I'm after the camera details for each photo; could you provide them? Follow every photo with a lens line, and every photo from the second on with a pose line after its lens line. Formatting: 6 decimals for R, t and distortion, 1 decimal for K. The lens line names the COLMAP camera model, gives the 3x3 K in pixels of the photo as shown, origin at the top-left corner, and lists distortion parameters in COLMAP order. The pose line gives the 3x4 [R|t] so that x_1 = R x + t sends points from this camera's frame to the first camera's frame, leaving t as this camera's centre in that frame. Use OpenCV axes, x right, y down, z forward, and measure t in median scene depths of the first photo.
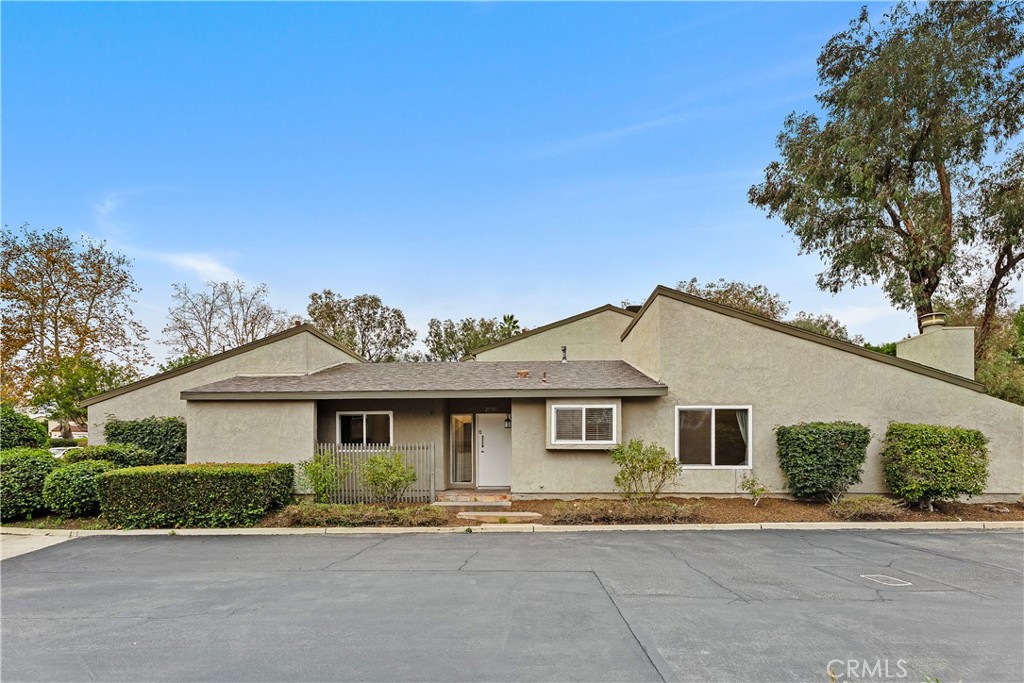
lens RADIAL K [[457.0, 0, 509.0], [0, 457.0, 344.7], [0, 0, 1]] dist [-0.000677, 0.000049]
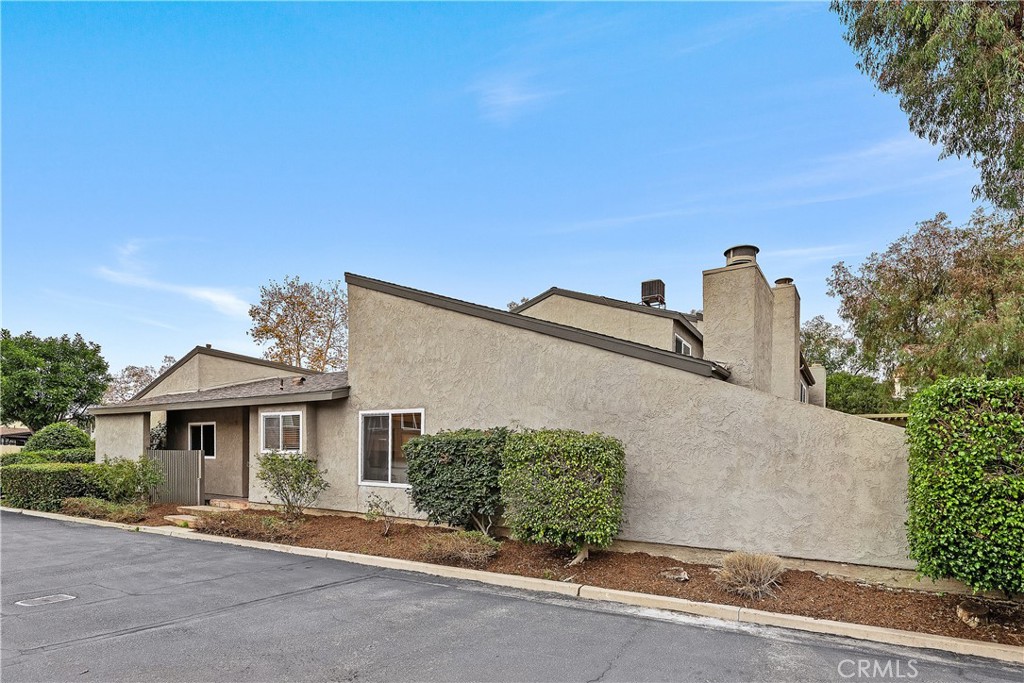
lens RADIAL K [[527.0, 0, 512.9], [0, 527.0, 349.6], [0, 0, 1]] dist [-0.004800, 0.000453]
pose [[0.876371, -0.077641, -0.475338, 1.104121], [0.077215, 0.996805, -0.020456, 0.062591], [0.475408, -0.018776, 0.879565, 0.277160]]
